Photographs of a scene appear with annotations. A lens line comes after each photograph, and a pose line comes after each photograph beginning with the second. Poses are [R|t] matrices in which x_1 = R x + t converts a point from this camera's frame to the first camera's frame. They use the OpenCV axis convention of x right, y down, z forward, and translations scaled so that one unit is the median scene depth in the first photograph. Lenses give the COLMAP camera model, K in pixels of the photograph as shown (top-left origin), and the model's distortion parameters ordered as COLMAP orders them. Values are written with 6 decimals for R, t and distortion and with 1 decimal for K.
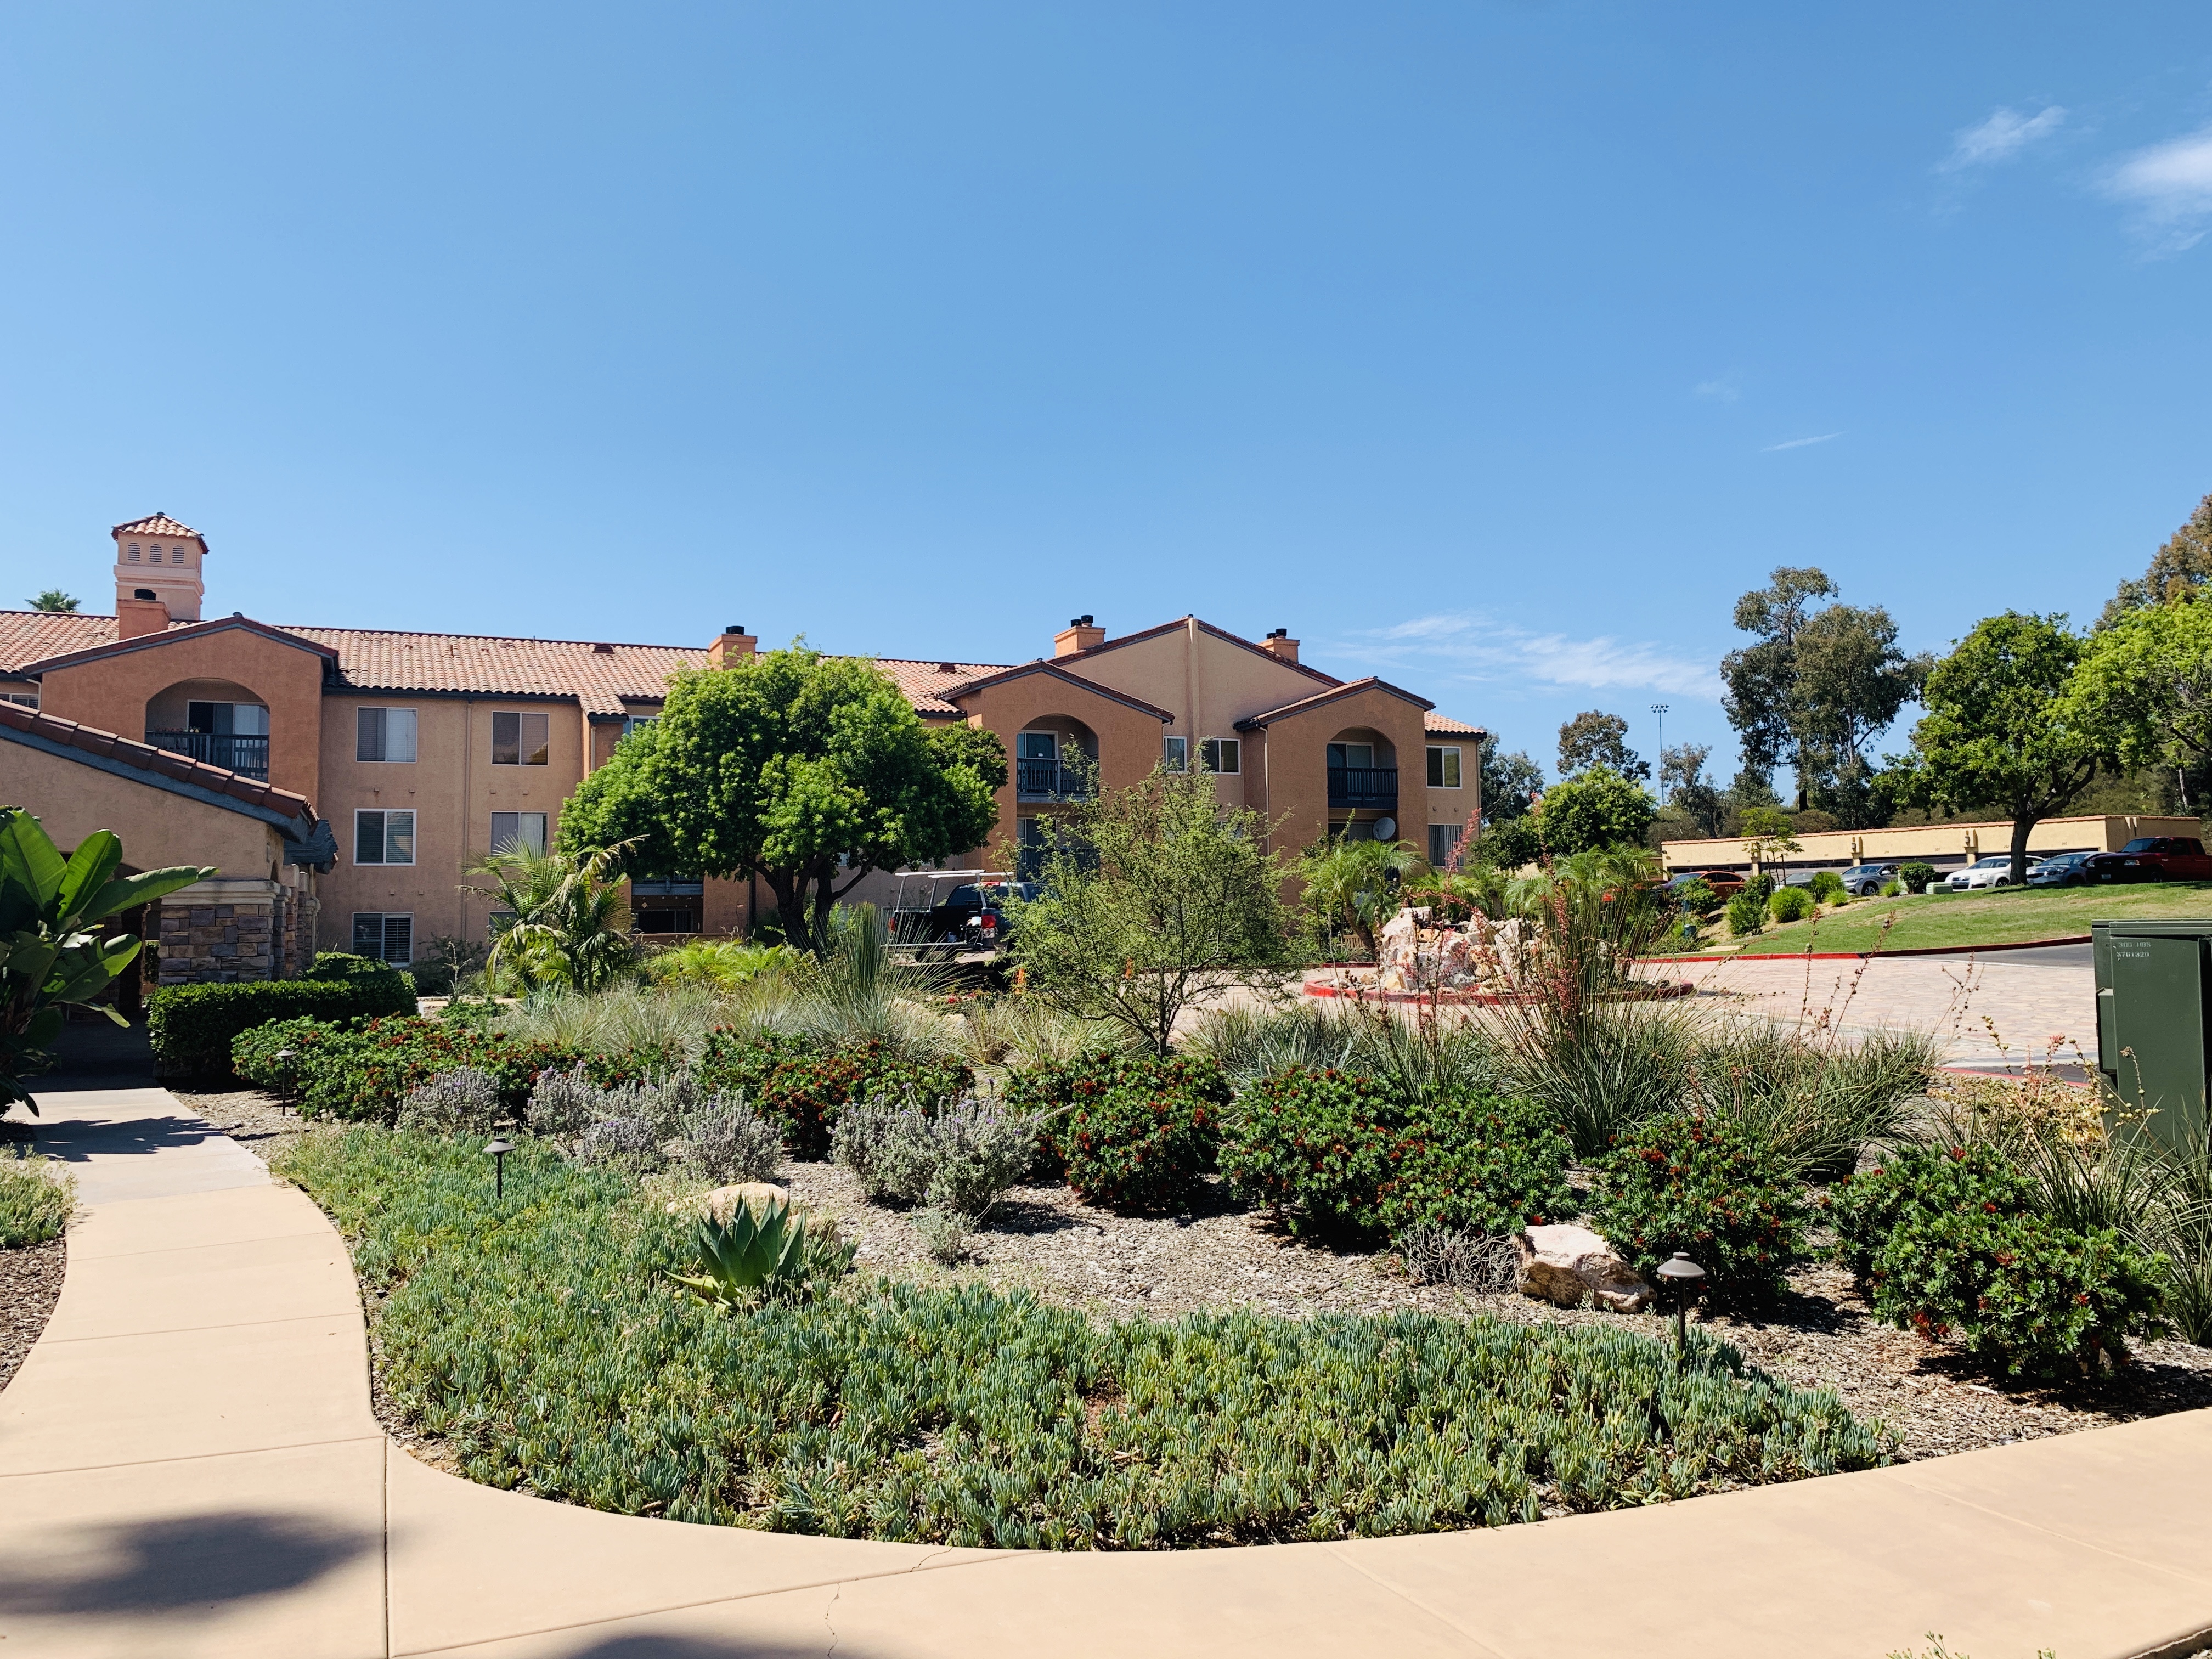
lens RADIAL K [[1704.0, 0, 1109.8], [0, 1704.0, 789.2], [0, 0, 1]] dist [0.004828, 0.009785]
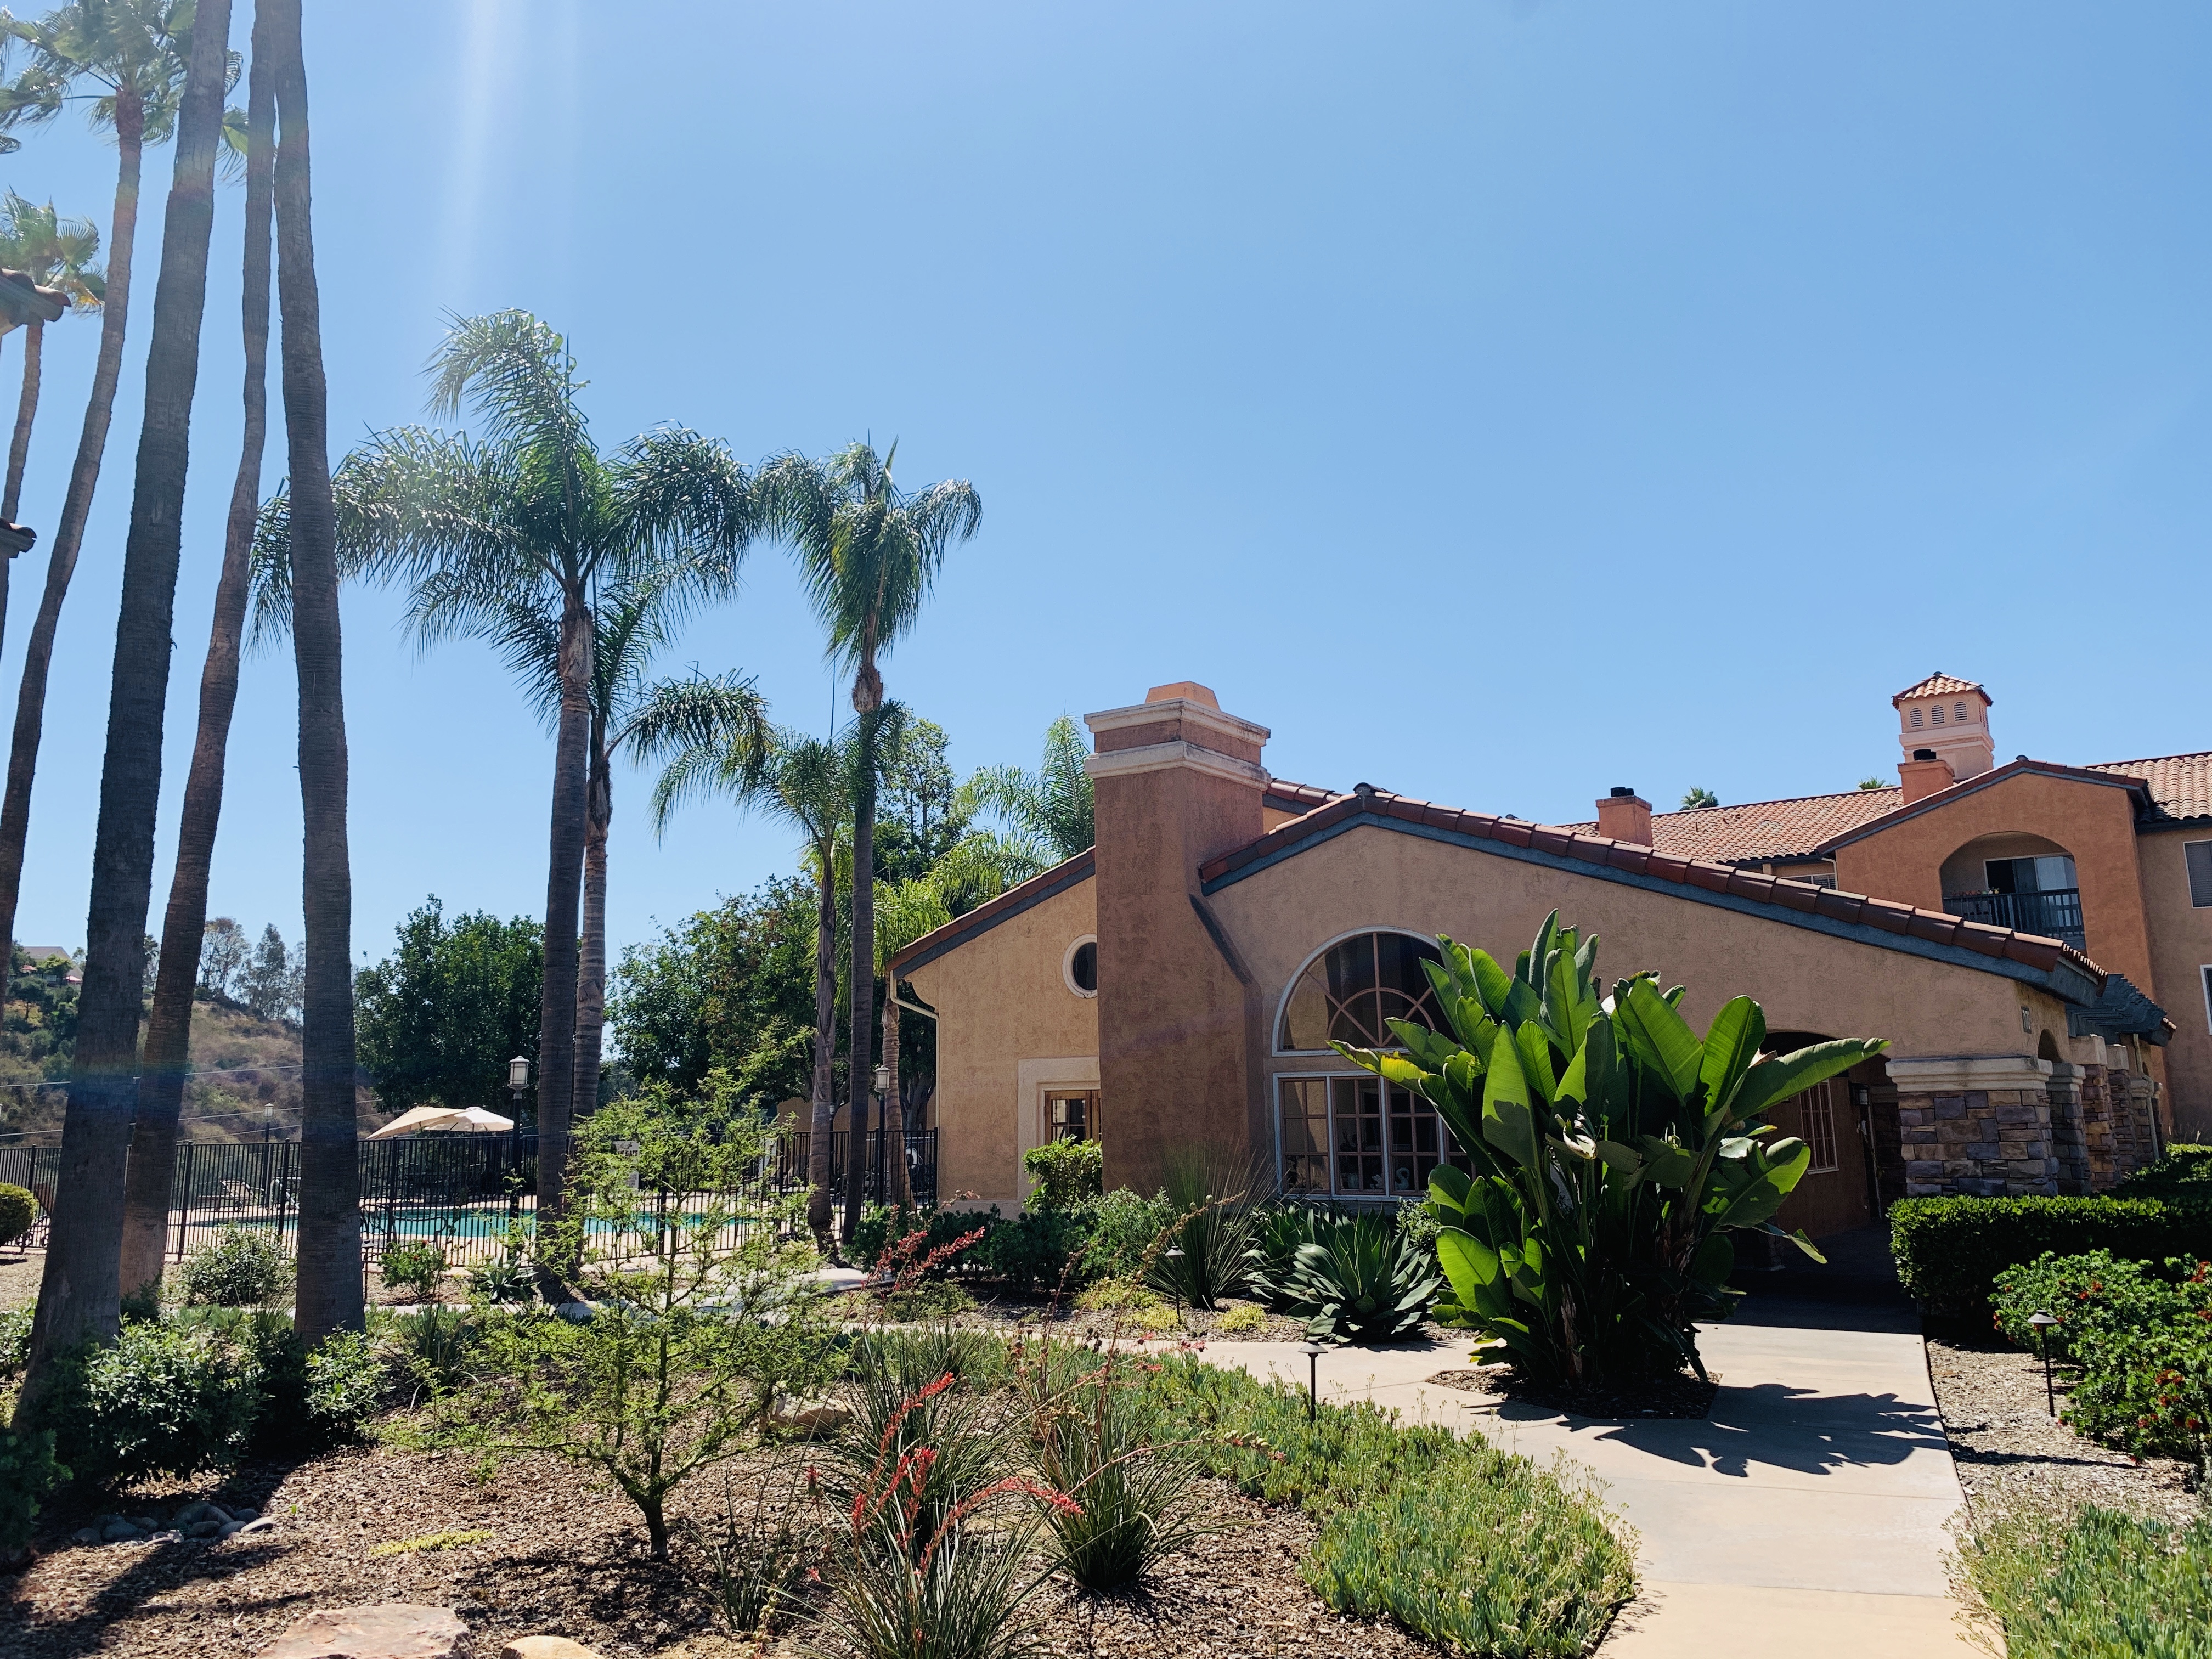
lens RADIAL K [[1704.0, 0, 1109.8], [0, 1704.0, 789.2], [0, 0, 1]] dist [0.004828, 0.009785]
pose [[0.540475, -0.160941, -0.825824, -0.073205], [0.075072, 0.986844, -0.143189, 0.014649], [0.838004, 0.015394, 0.545446, 0.252922]]
